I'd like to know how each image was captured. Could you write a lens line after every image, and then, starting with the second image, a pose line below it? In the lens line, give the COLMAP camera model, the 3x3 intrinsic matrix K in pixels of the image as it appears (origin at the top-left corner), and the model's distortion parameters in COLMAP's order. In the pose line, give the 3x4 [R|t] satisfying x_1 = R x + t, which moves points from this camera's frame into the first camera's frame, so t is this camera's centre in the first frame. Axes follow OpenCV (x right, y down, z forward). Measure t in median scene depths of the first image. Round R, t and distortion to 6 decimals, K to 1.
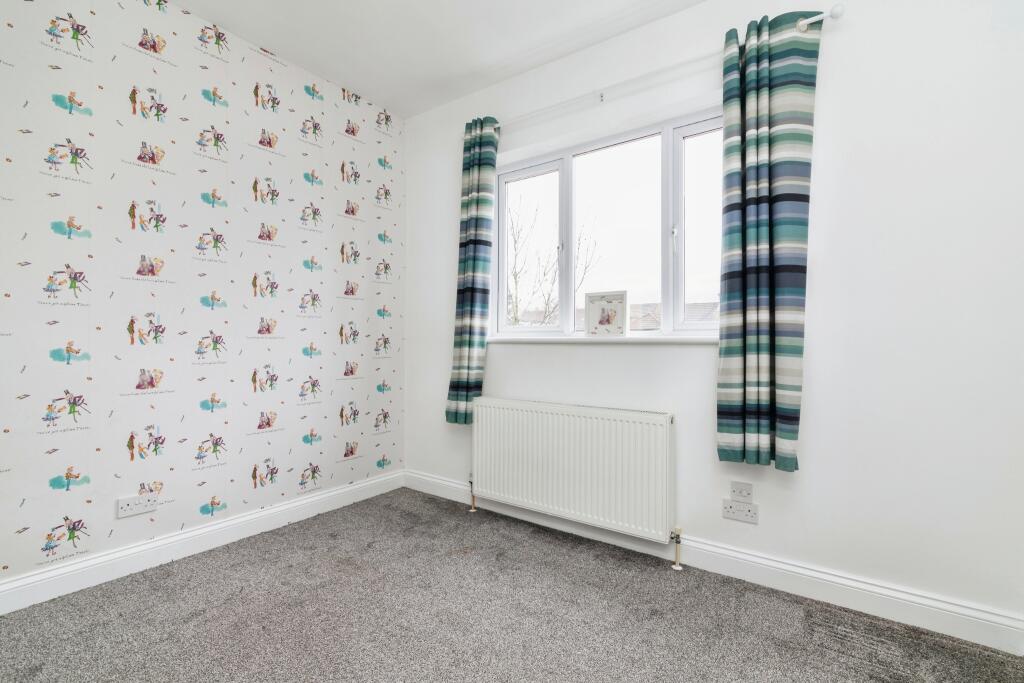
lens RADIAL K [[465.7, 0, 513.5], [0, 465.7, 336.2], [0, 0, 1]] dist [0.005012, -0.000006]
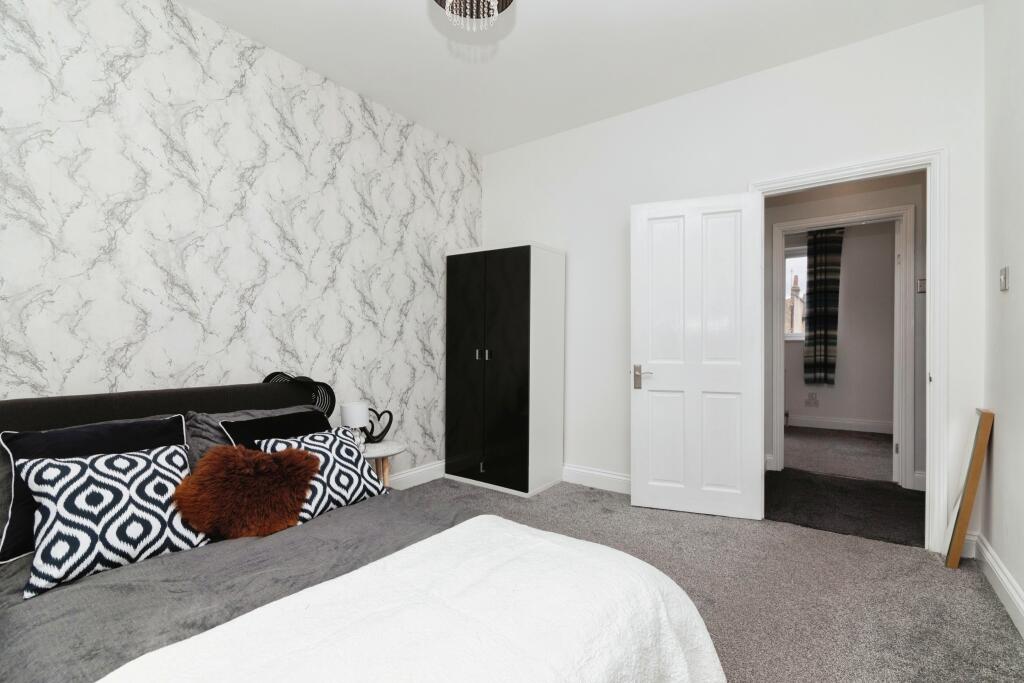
lens RADIAL K [[465.7, 0, 510.1], [0, 465.7, 349.9], [0, 0, 1]] dist [0.005012, -0.000006]
pose [[0.996573, -0.011062, -0.081971, -1.157547], [0.013620, 0.999435, 0.030720, -0.048234], [0.081585, -0.031731, 0.996161, -2.042905]]
